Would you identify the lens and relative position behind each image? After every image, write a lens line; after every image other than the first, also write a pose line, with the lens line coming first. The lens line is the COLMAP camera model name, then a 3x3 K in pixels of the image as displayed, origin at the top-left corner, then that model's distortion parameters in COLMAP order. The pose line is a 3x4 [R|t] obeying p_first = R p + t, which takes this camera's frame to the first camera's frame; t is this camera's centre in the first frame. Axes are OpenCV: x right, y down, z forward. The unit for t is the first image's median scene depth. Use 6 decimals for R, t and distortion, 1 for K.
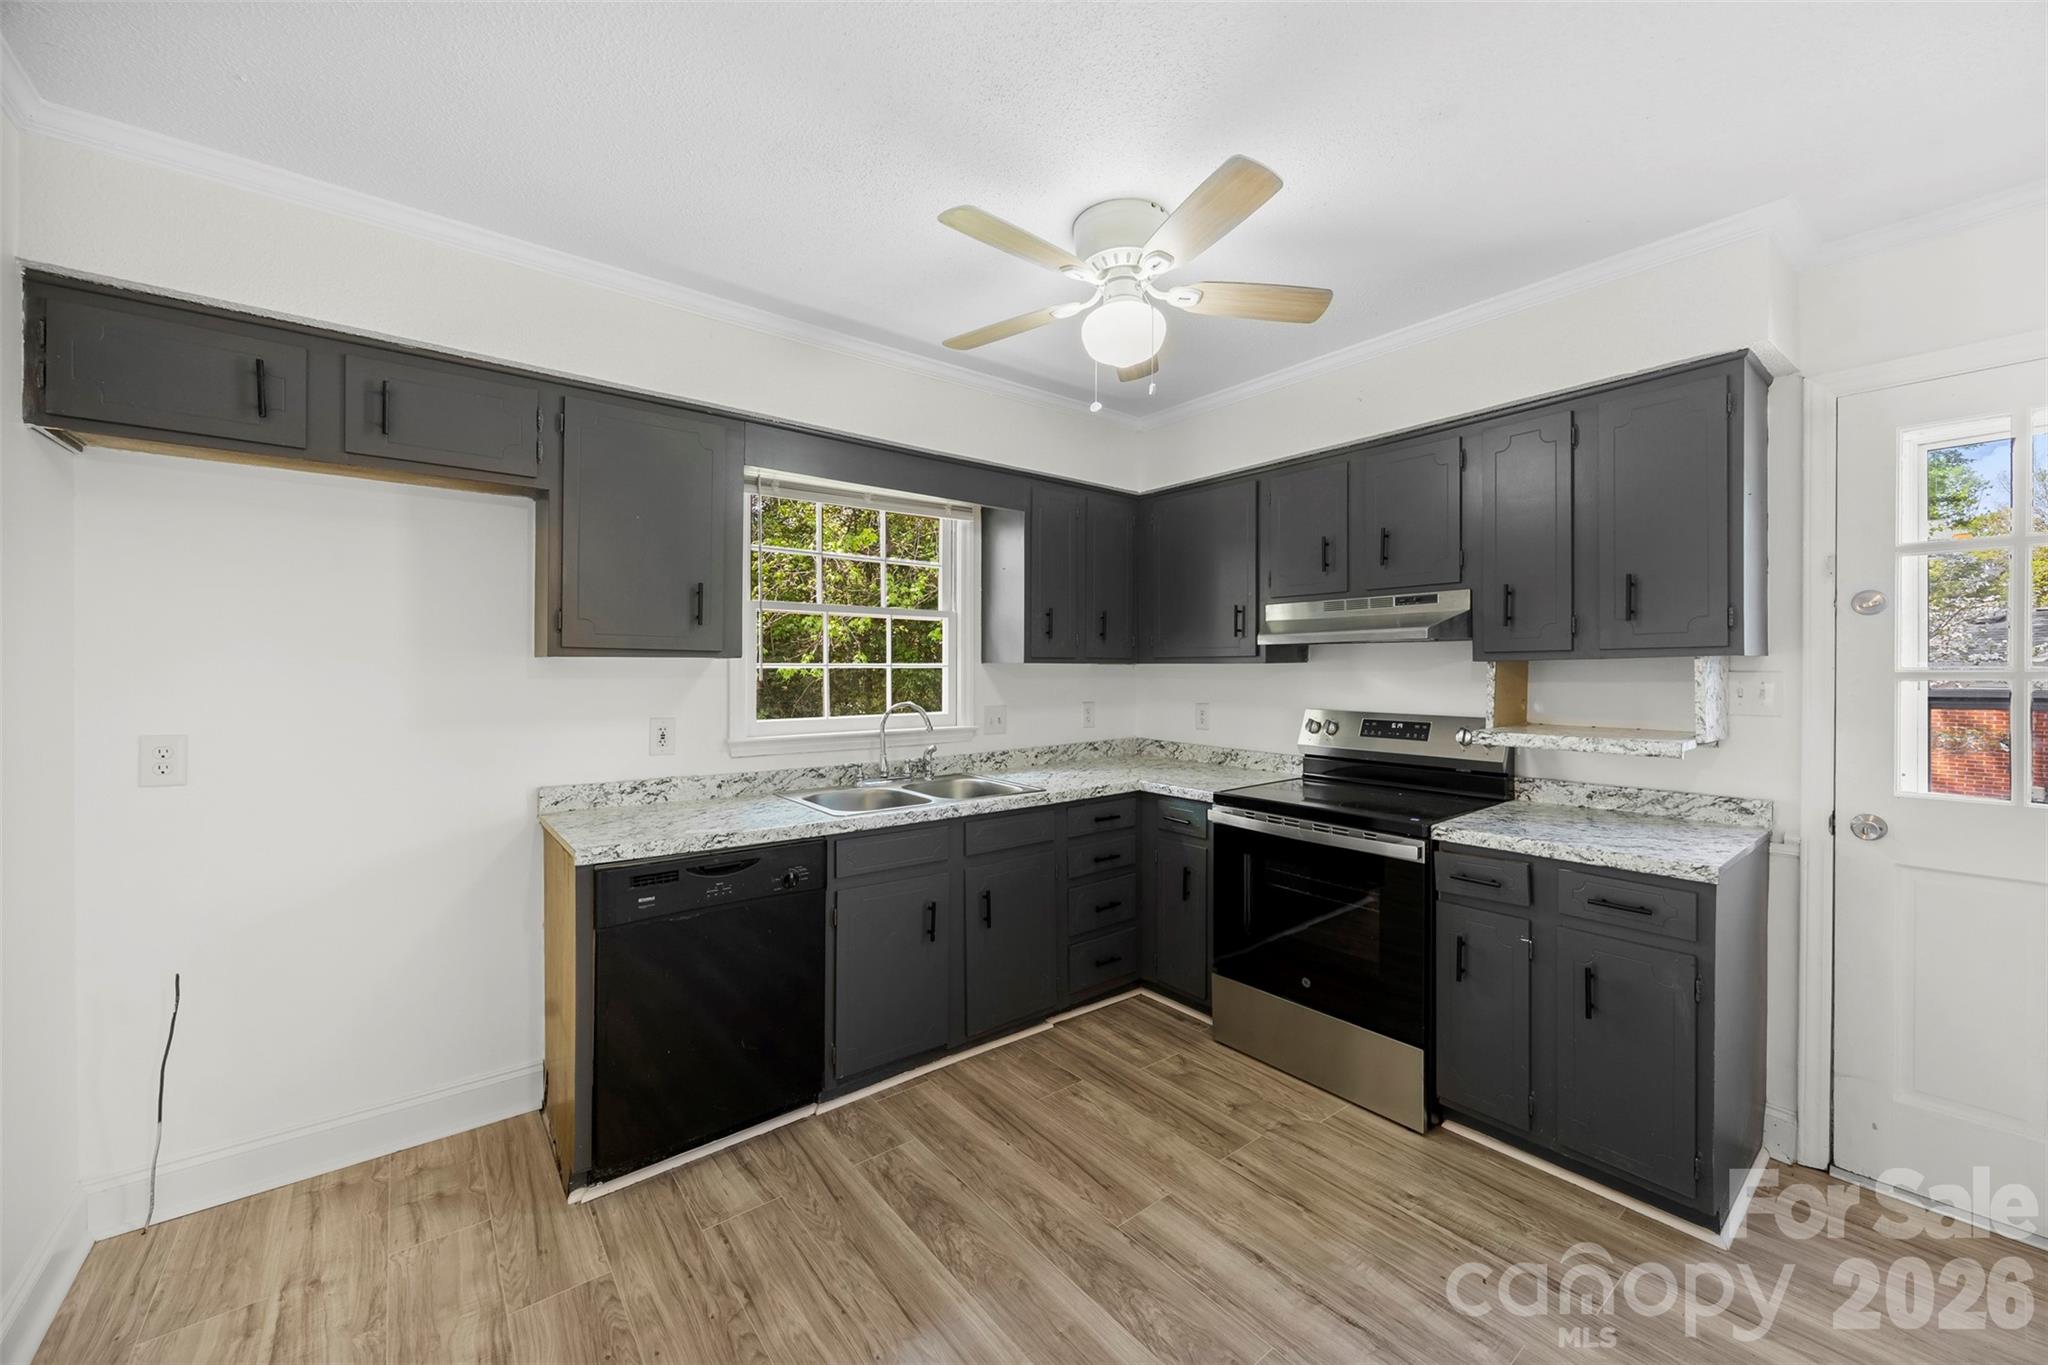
lens RADIAL K [[793.8, 0, 1035.8], [0, 793.8, 670.5], [0, 0, 1]] dist [-0.001816, -0.000147]
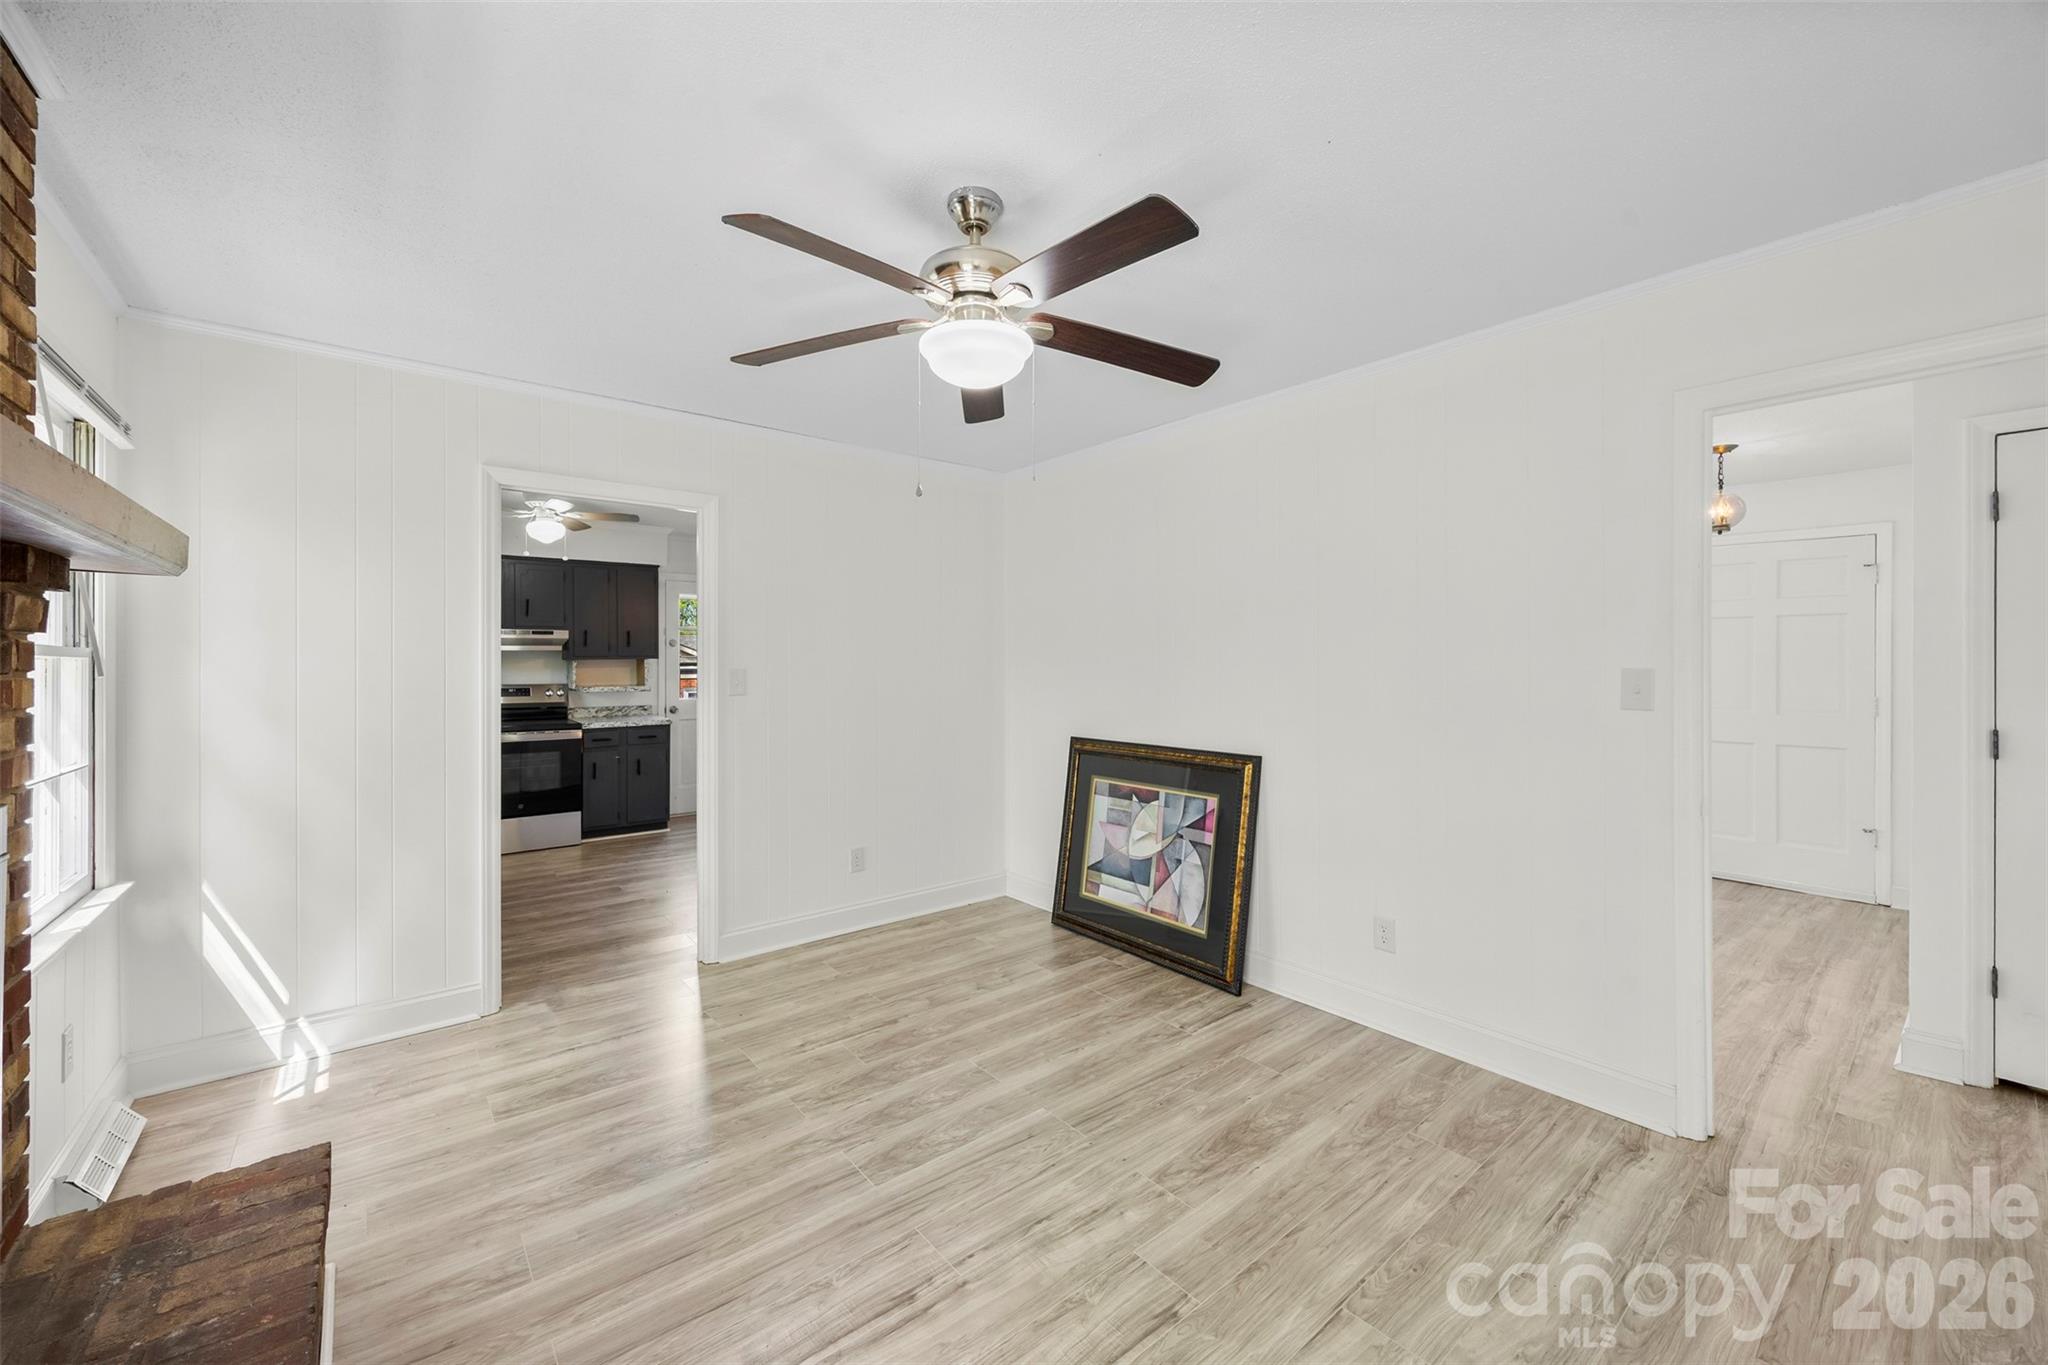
lens RADIAL K [[793.8, 0, 1035.8], [0, 793.8, 670.5], [0, 0, 1]] dist [-0.001816, -0.000147]
pose [[-0.008874, -0.015103, 0.999847, -2.064311], [0.003335, 0.999880, 0.015133, -0.012056], [-0.999955, 0.003469, -0.008823, -0.450678]]
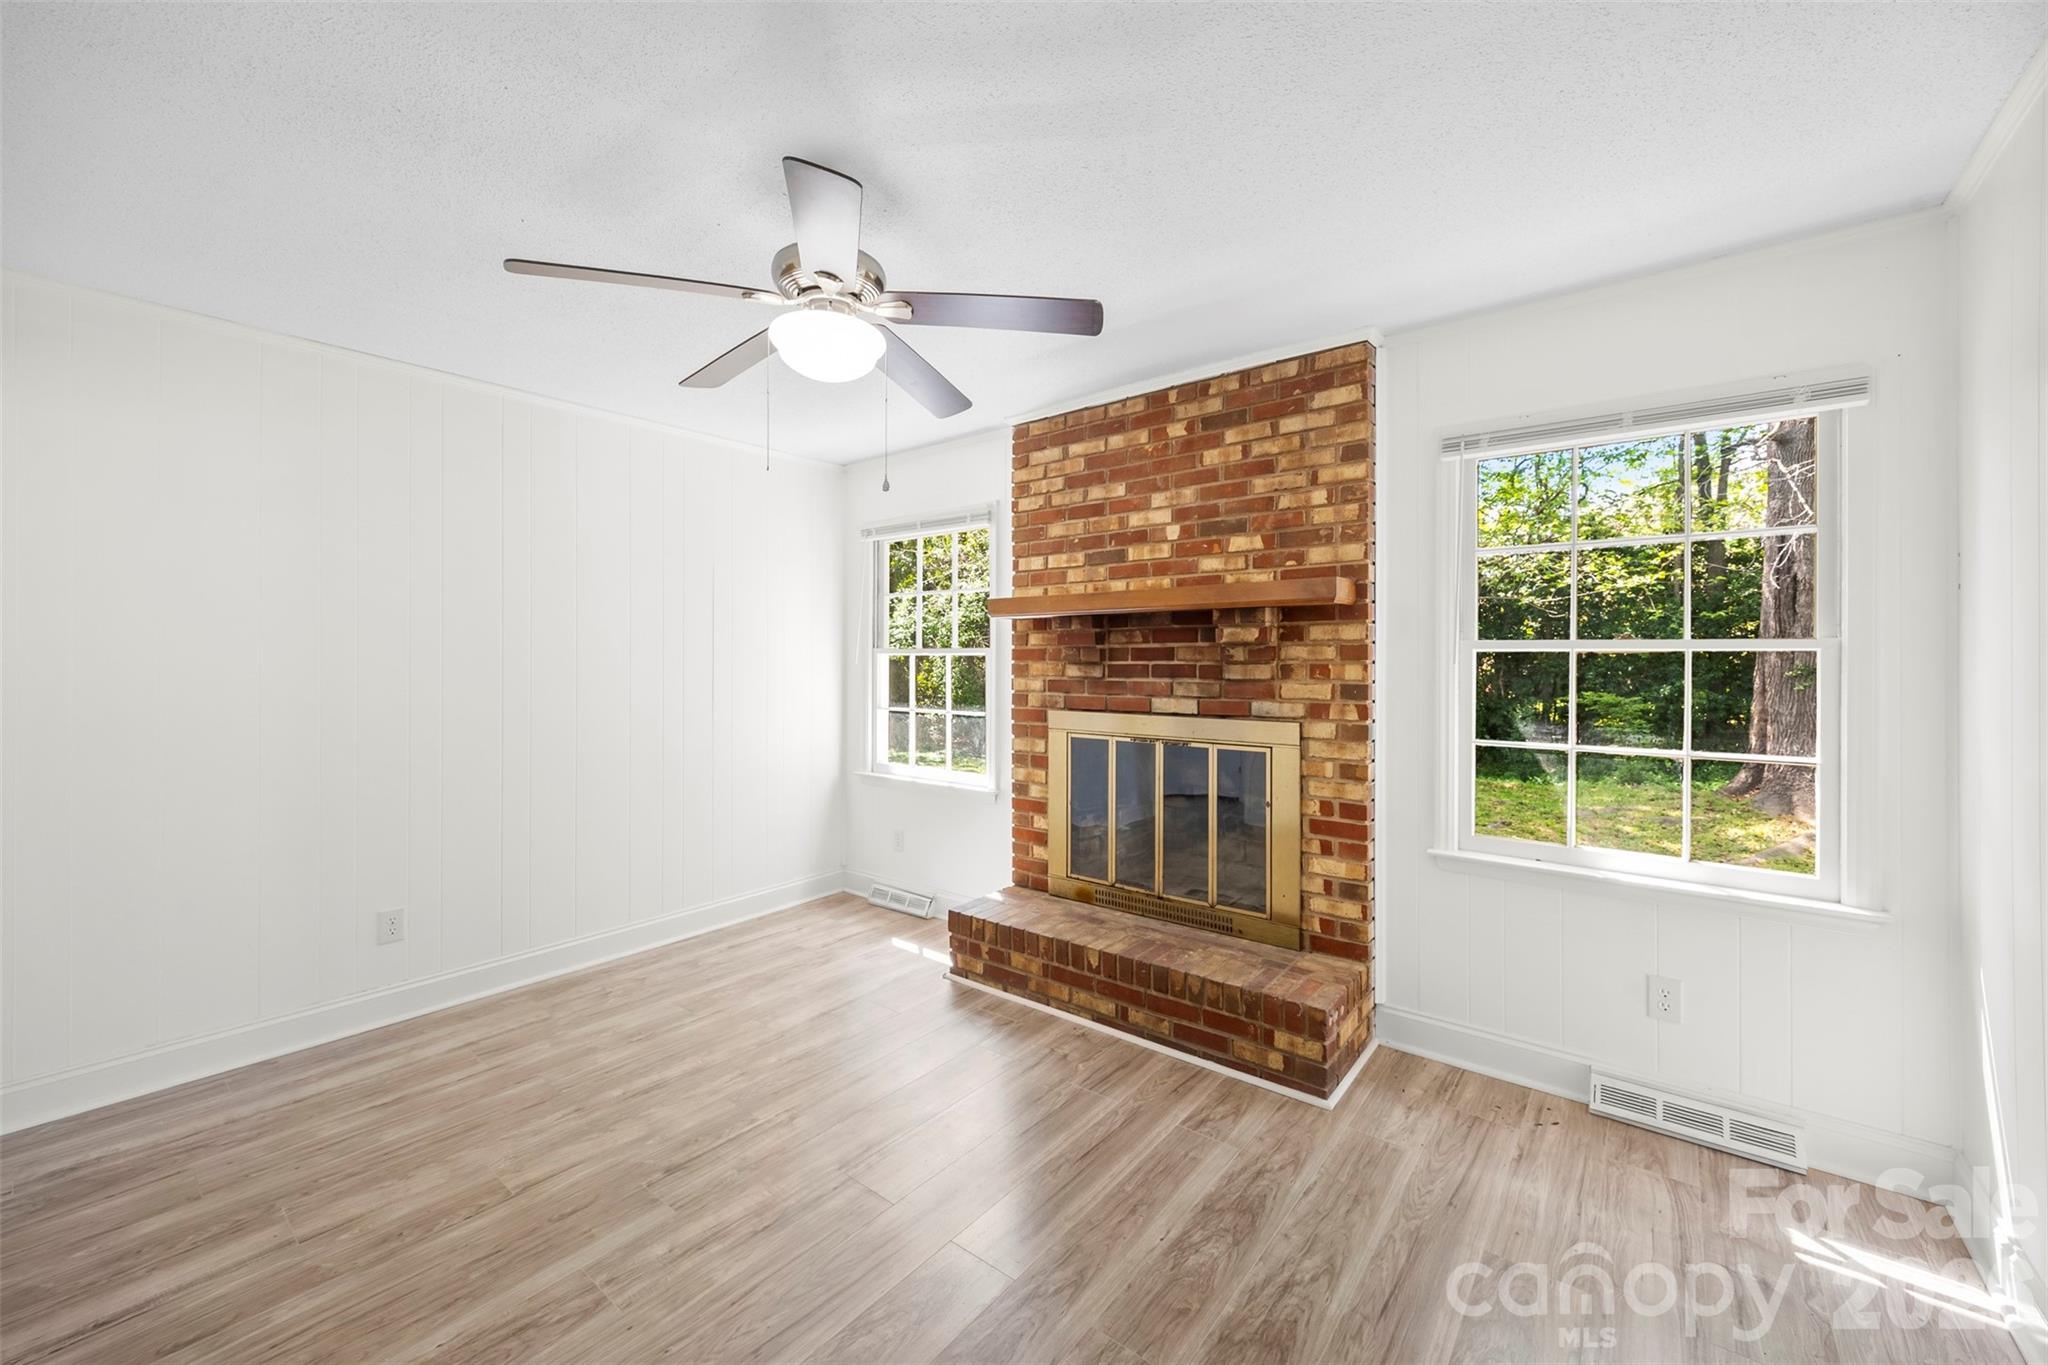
lens RADIAL K [[789.4, 0, 1030.4], [0, 789.4, 657.1], [0, 0, 1]] dist [-0.002880, -0.000334]
pose [[0.215184, -0.010534, -0.976517, -0.391195], [-0.001818, 0.999936, -0.011188, 0.005543], [0.976572, 0.004183, 0.215151, -0.371813]]
